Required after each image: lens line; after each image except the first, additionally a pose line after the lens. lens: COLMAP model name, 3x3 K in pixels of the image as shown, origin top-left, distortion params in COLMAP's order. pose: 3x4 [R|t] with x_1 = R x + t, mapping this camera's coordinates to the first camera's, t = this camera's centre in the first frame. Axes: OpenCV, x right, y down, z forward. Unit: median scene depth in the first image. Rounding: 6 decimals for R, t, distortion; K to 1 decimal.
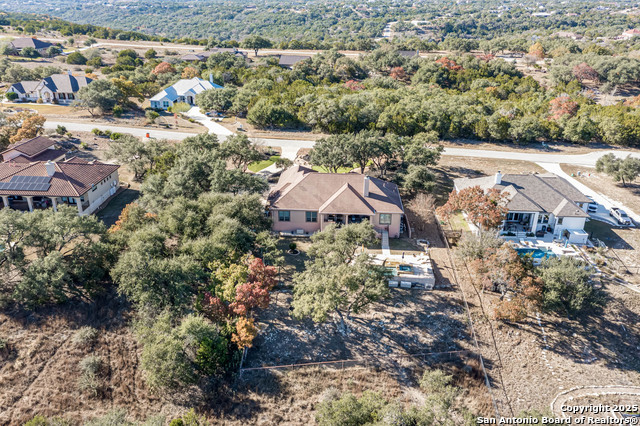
lens RADIAL K [[507.2, 0, 318.2], [0, 507.2, 210.7], [0, 0, 1]] dist [-0.005379, 0.012478]
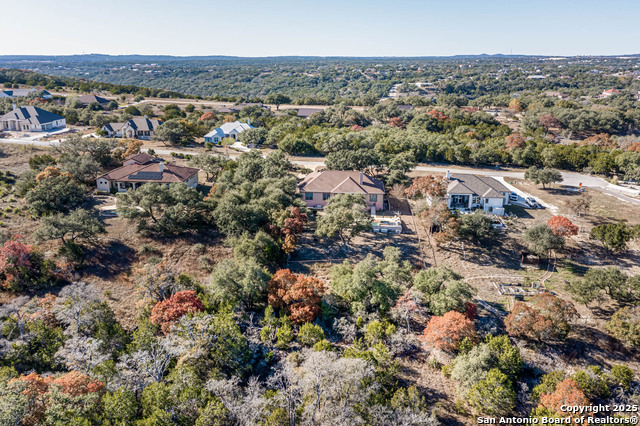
lens RADIAL K [[507.2, 0, 321.3], [0, 507.2, 214.2], [0, 0, 1]] dist [-0.005379, 0.012478]
pose [[0.999879, 0.001809, -0.015452, -0.002804], [-0.003453, 0.994248, -0.107045, 0.160342], [0.015169, 0.107085, 0.994134, -0.381491]]
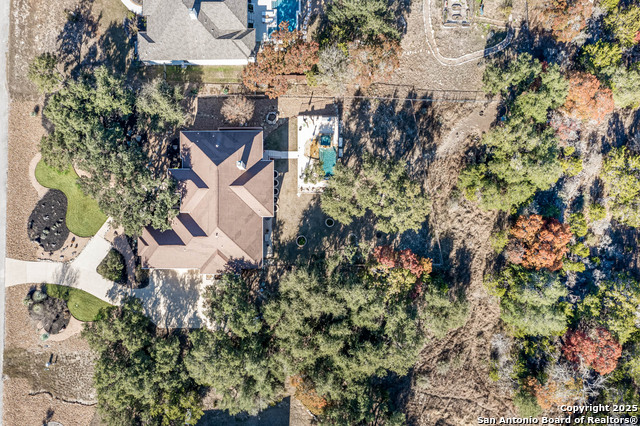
lens RADIAL K [[507.2, 0, 320.2], [0, 507.2, 214.6], [0, 0, 1]] dist [-0.005379, 0.012478]
pose [[-0.043308, -0.999053, 0.004139, 0.000973], [0.405598, -0.013796, 0.913948, -0.569998], [-0.913025, 0.041260, 0.405811, 0.339548]]
